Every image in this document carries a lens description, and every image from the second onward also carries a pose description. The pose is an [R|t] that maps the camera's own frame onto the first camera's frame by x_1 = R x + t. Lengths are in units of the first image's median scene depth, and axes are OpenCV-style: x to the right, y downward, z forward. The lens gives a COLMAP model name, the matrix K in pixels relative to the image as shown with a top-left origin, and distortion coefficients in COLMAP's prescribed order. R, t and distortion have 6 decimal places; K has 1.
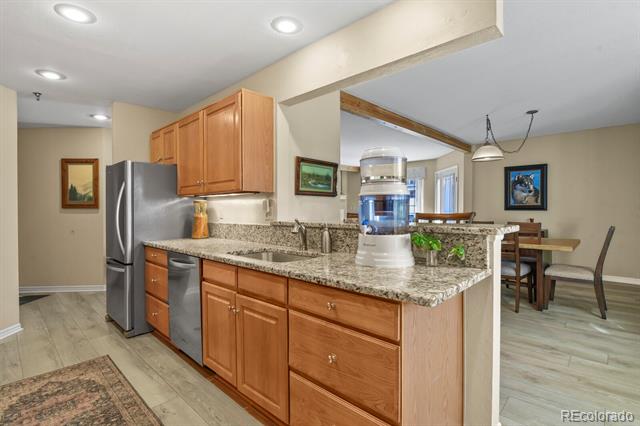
lens RADIAL K [[311.4, 0, 321.8], [0, 311.4, 209.9], [0, 0, 1]] dist [-0.000365, -0.007142]
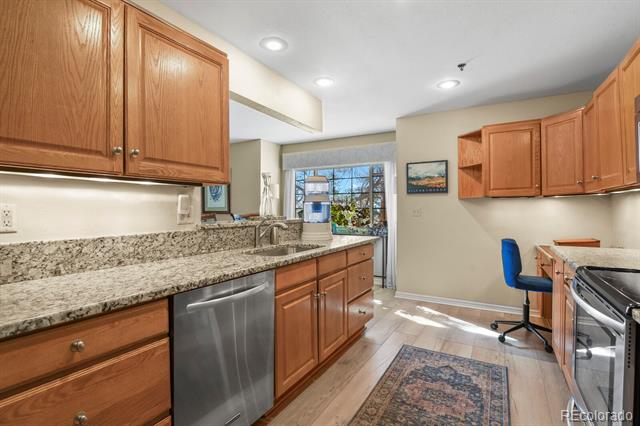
lens RADIAL K [[311.4, 0, 321.8], [0, 311.4, 209.9], [0, 0, 1]] dist [-0.000365, -0.007142]
pose [[-0.226953, 0.008675, 0.973867, -0.955565], [0.013701, 0.999890, -0.005714, 0.006649], [-0.973809, 0.012046, -0.227046, 0.830117]]
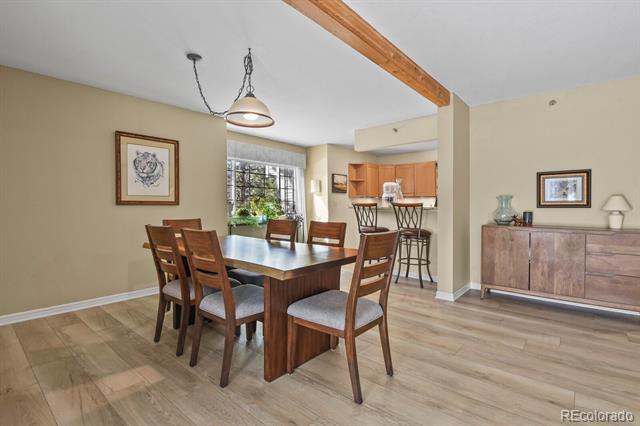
lens RADIAL K [[311.4, 0, 321.8], [0, 311.4, 209.9], [0, 0, 1]] dist [-0.000365, -0.007142]
pose [[-0.998117, 0.012817, -0.059977, 0.676091], [0.011621, 0.999727, 0.020256, 0.014298], [0.060220, 0.019520, -0.997994, 2.575871]]
